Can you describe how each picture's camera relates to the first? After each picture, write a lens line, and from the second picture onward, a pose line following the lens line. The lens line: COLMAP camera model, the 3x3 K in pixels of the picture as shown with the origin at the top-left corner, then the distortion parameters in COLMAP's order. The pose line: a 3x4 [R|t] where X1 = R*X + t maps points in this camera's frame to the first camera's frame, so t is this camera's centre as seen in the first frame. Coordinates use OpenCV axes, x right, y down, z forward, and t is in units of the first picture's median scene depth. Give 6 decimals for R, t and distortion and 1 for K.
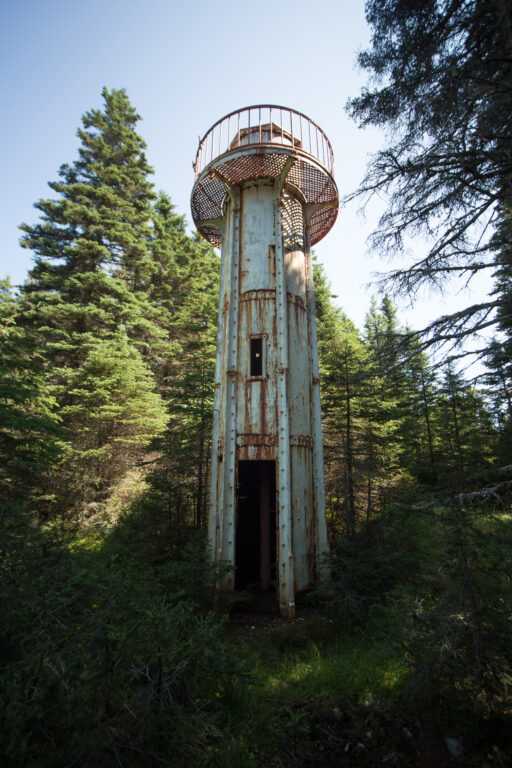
lens RADIAL K [[332.8, 0, 256.0], [0, 332.8, 384.0], [0, 0, 1]] dist [-0.080506, 0.034187]
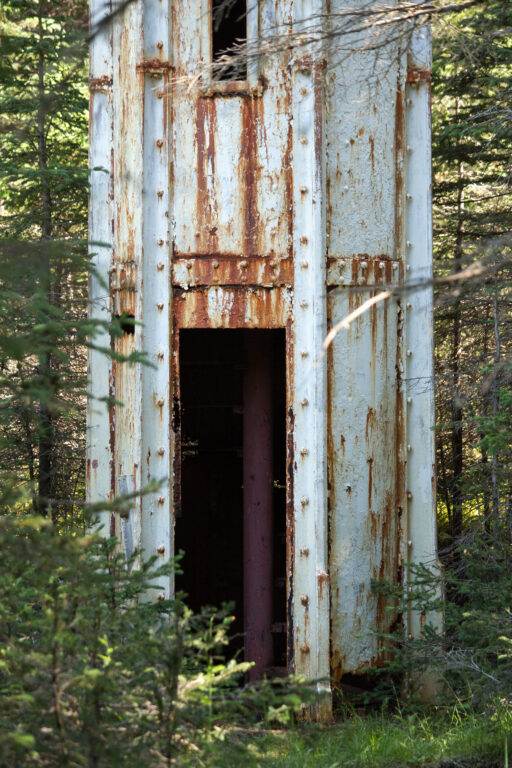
lens RADIAL K [[2823.1, 0, 256.0], [0, 2823.1, 384.0], [0, 0, 1]] dist [0.048170, -0.006896]
pose [[0.999945, -0.007282, 0.007530, 0.003773], [0.005124, 0.966983, 0.254789, -0.403346], [-0.009137, -0.254736, 0.966967, -1.619600]]
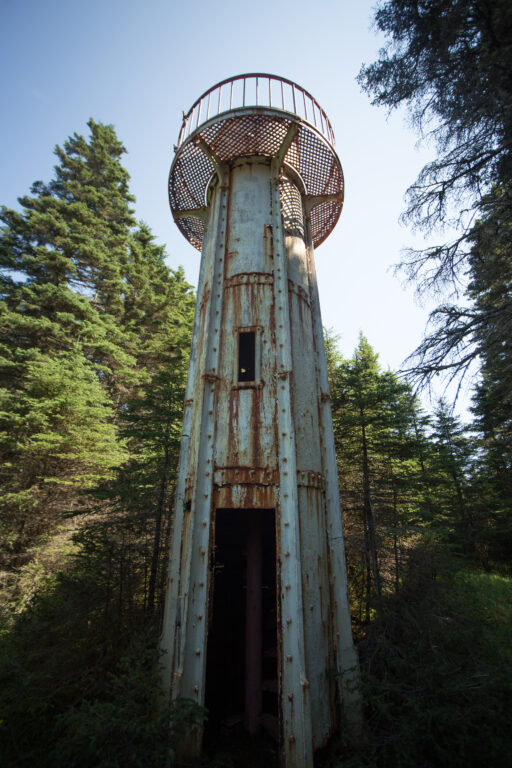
lens RADIAL K [[332.8, 0, 256.0], [0, 332.8, 384.0], [0, 0, 1]] dist [-0.080506, 0.034187]
pose [[0.996792, 0.032260, 0.073242, -0.026342], [-0.020840, 0.988215, -0.151646, 0.075037], [-0.077271, 0.149633, 0.985718, 0.287628]]
